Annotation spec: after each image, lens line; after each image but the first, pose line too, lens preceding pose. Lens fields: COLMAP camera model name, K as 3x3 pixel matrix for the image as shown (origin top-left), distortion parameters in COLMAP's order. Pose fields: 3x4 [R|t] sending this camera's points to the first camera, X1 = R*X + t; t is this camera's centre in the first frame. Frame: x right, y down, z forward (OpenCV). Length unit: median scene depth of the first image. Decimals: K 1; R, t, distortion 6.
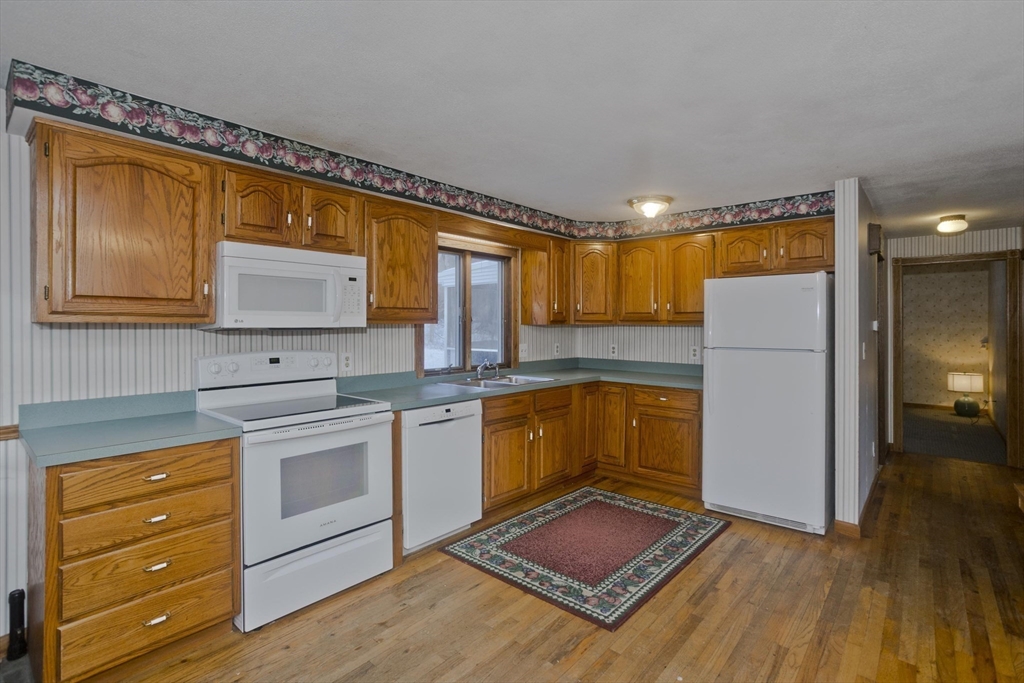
lens RADIAL K [[499.4, 0, 511.2], [0, 499.4, 328.0], [0, 0, 1]] dist [-0.053913, 0.031976]
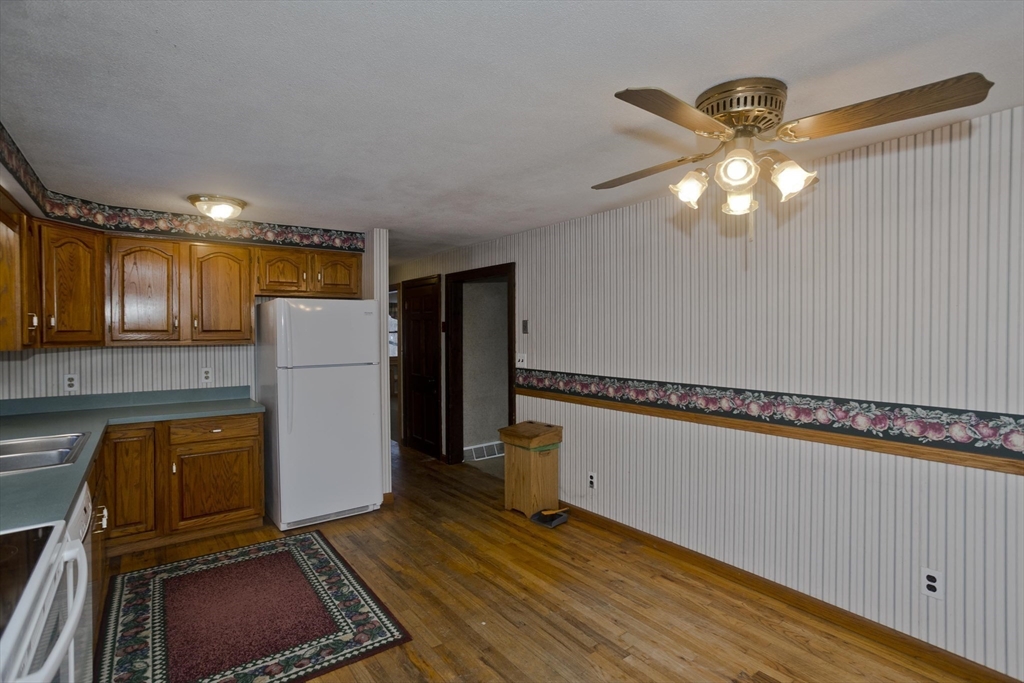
lens RADIAL K [[507.5, 0, 513.5], [0, 507.5, 337.9], [0, 0, 1]] dist [-0.047729, 0.033293]
pose [[0.213720, -0.017607, 0.976736, -0.491296], [0.013375, 0.999797, 0.015096, -0.028937], [-0.976803, 0.009837, 0.213912, 0.340132]]
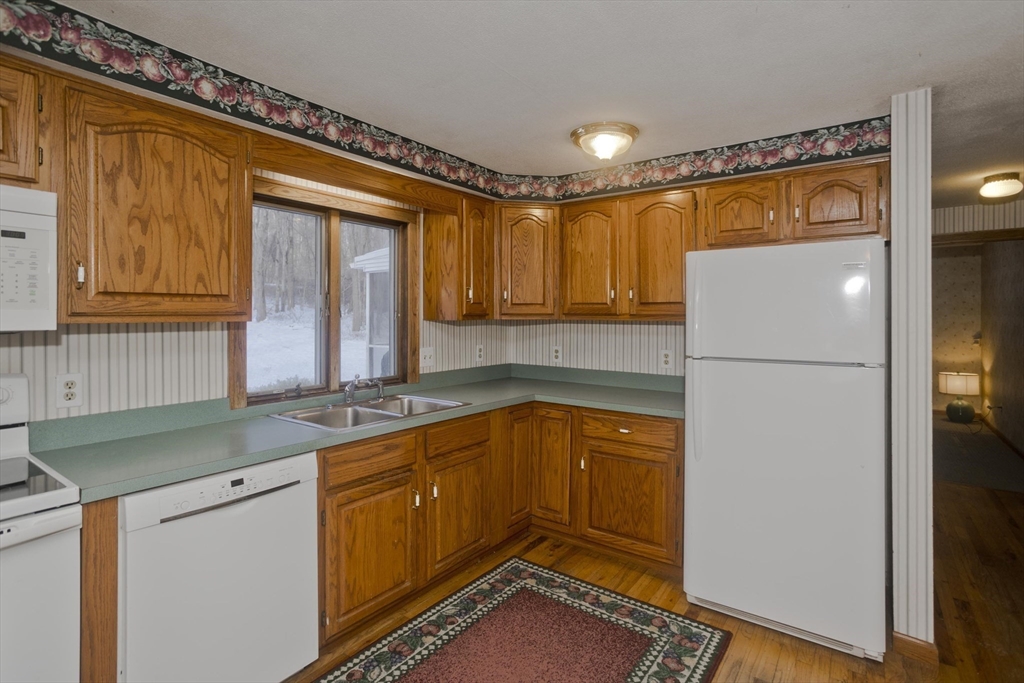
lens RADIAL K [[503.4, 0, 512.3], [0, 503.4, 316.2], [0, 0, 1]] dist [-0.053709, 0.033805]
pose [[0.996299, -0.000242, 0.085950, 0.107296], [0.000752, 0.999982, -0.005906, -0.010452], [-0.085947, 0.005949, 0.996282, 0.373039]]
